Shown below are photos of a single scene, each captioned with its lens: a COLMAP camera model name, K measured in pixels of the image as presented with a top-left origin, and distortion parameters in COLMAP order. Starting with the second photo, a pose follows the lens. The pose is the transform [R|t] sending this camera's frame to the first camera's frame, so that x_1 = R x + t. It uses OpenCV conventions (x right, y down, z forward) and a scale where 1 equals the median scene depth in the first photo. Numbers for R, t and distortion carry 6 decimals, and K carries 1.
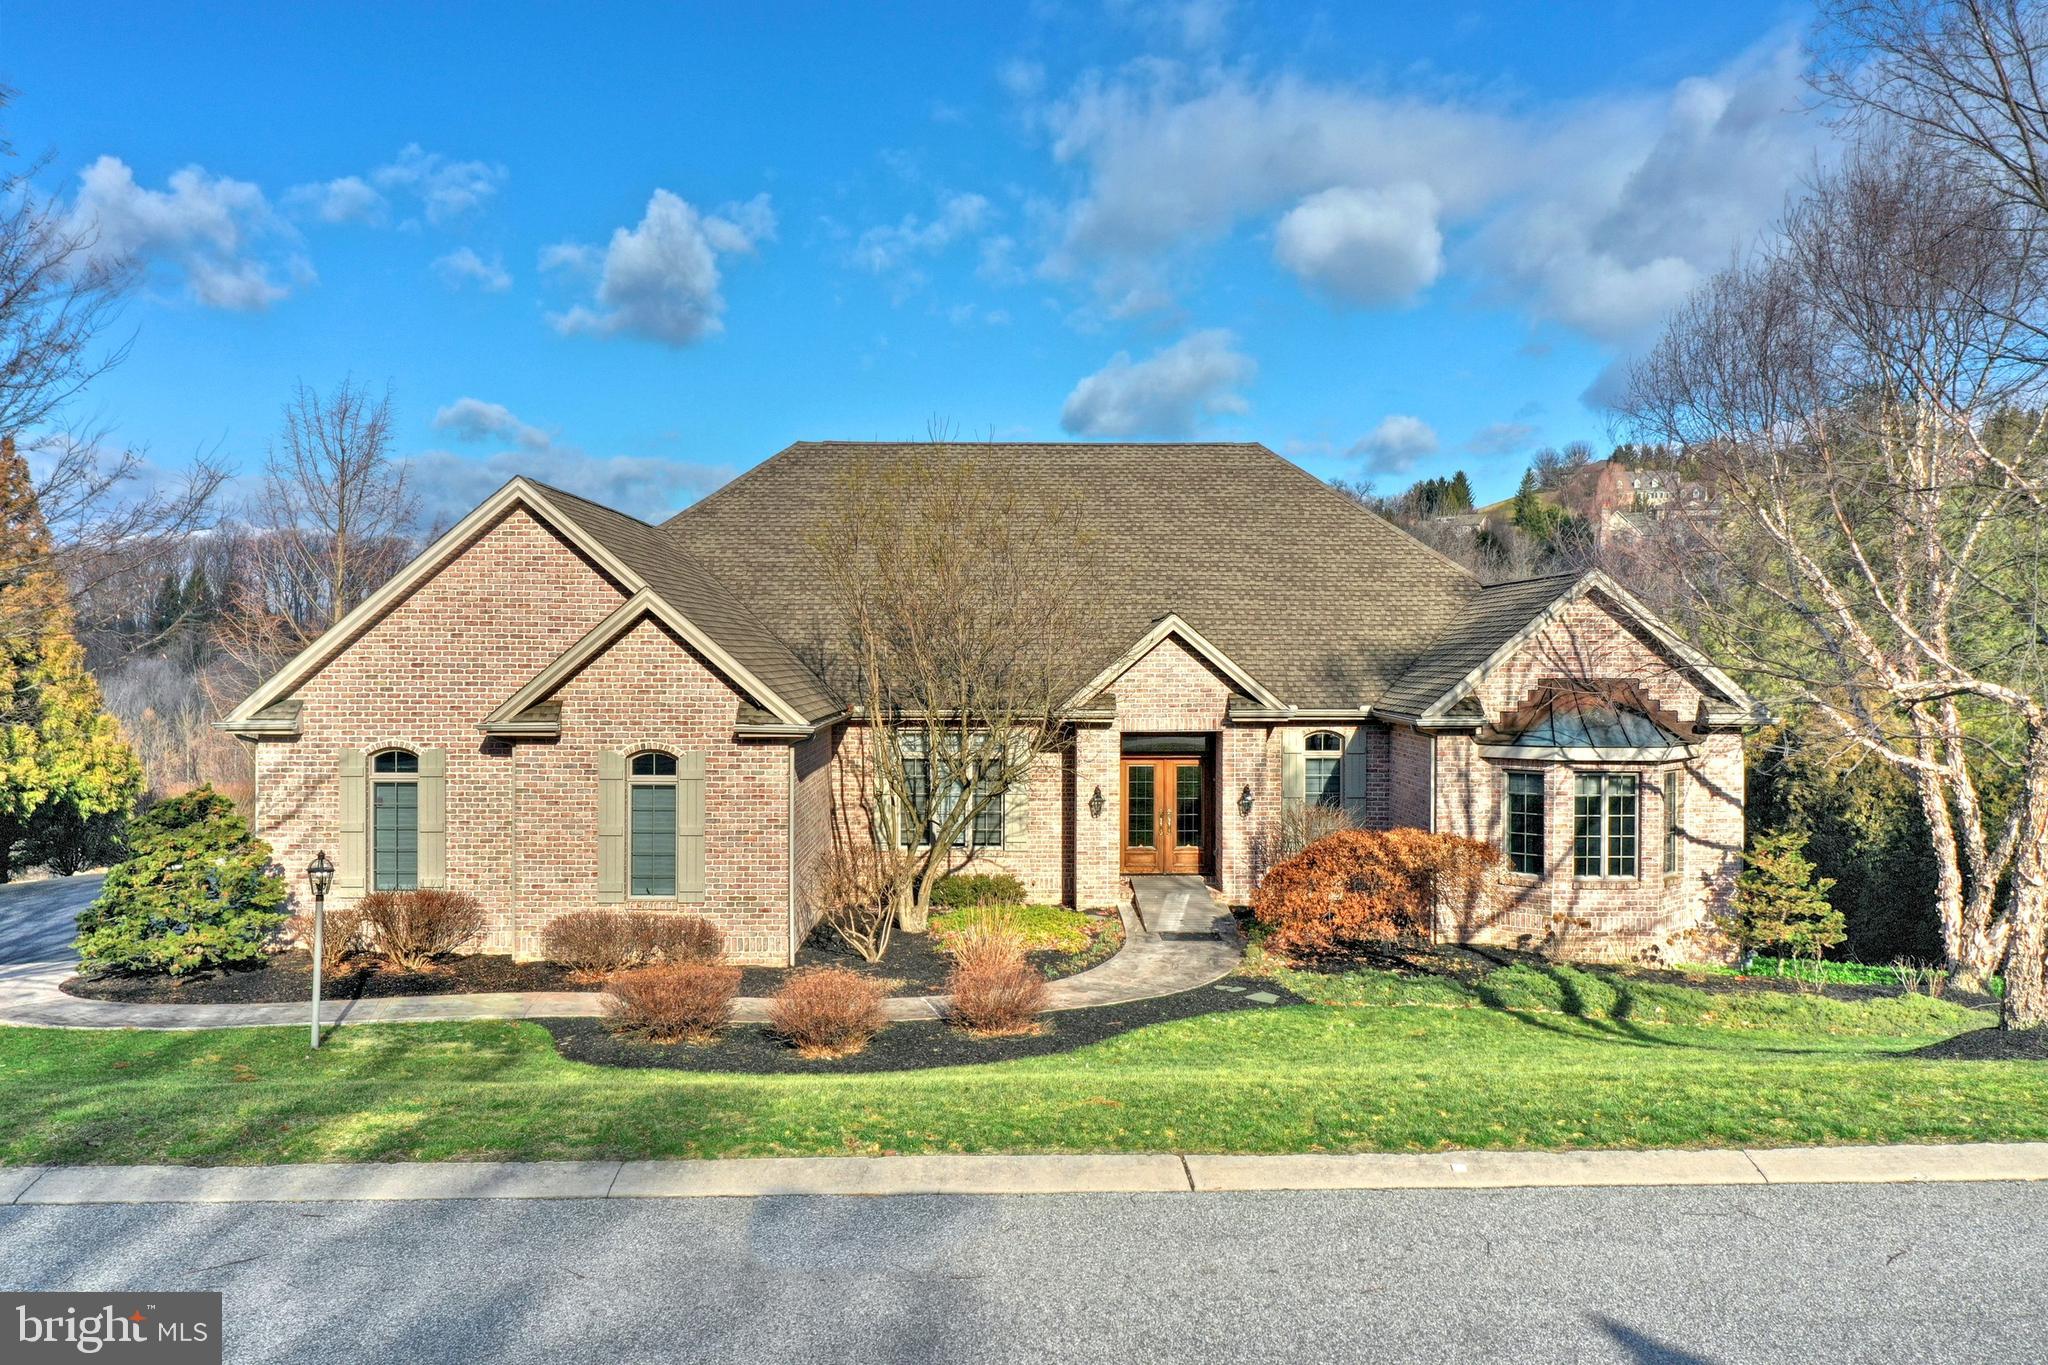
lens RADIAL K [[1607.2, 0, 976.2], [0, 1607.2, 682.6], [0, 0, 1]] dist [0.003540, 0.002386]
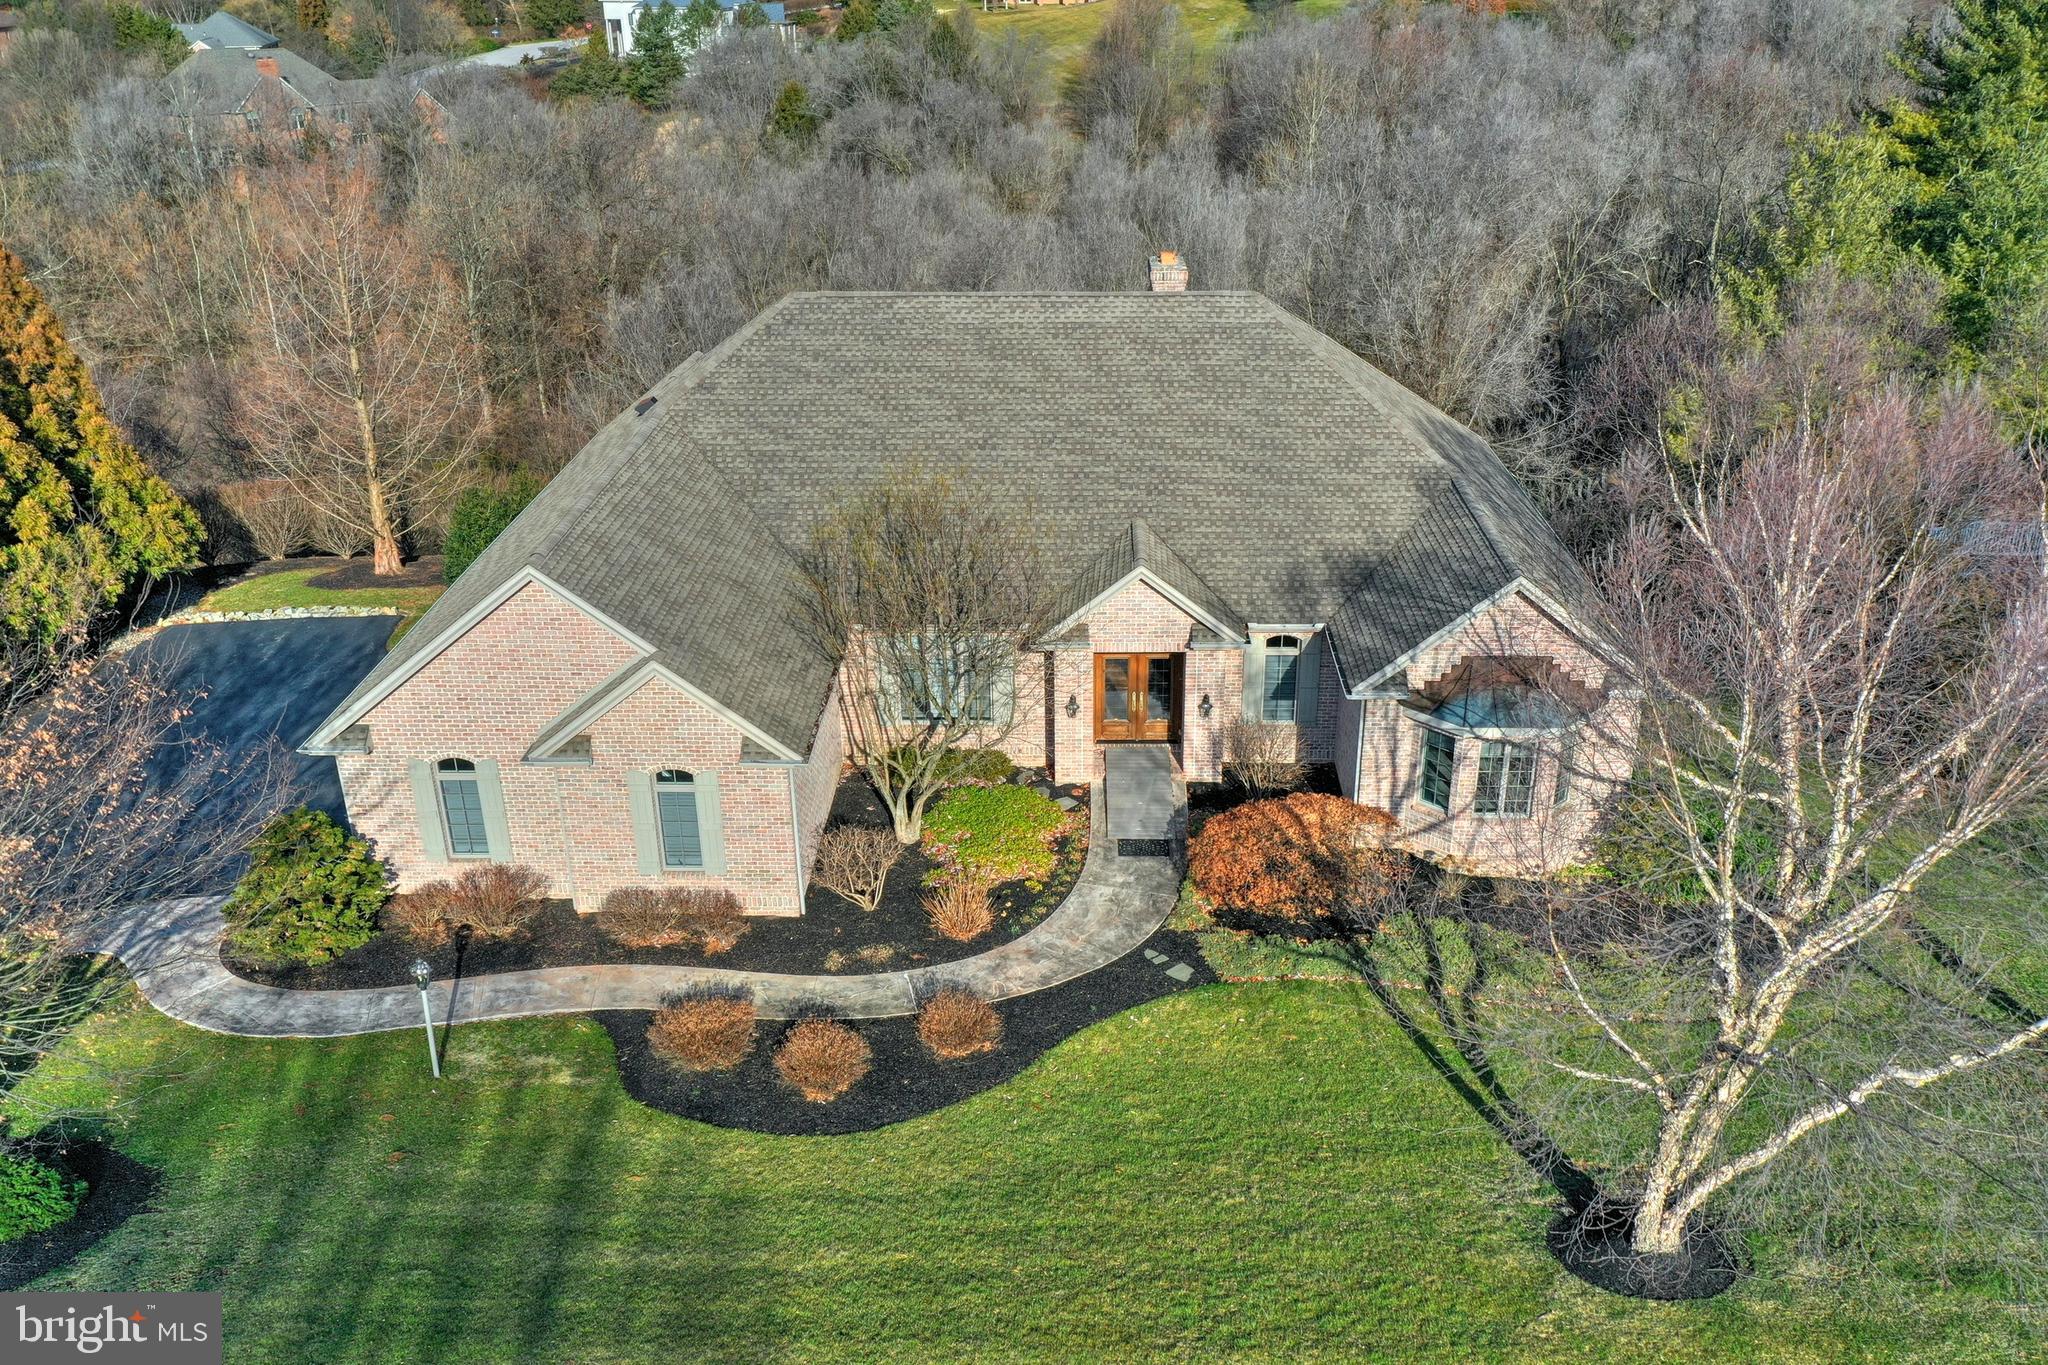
lens RADIAL K [[1768.7, 0, 1024.0], [0, 1768.7, 682.5], [0, 0, 1]] dist [-0.014324, -0.003198]
pose [[0.999541, 0.006026, -0.029696, 0.084113], [0.007890, 0.894451, 0.447096, -0.531029], [0.029256, -0.447125, 0.893993, -0.104304]]
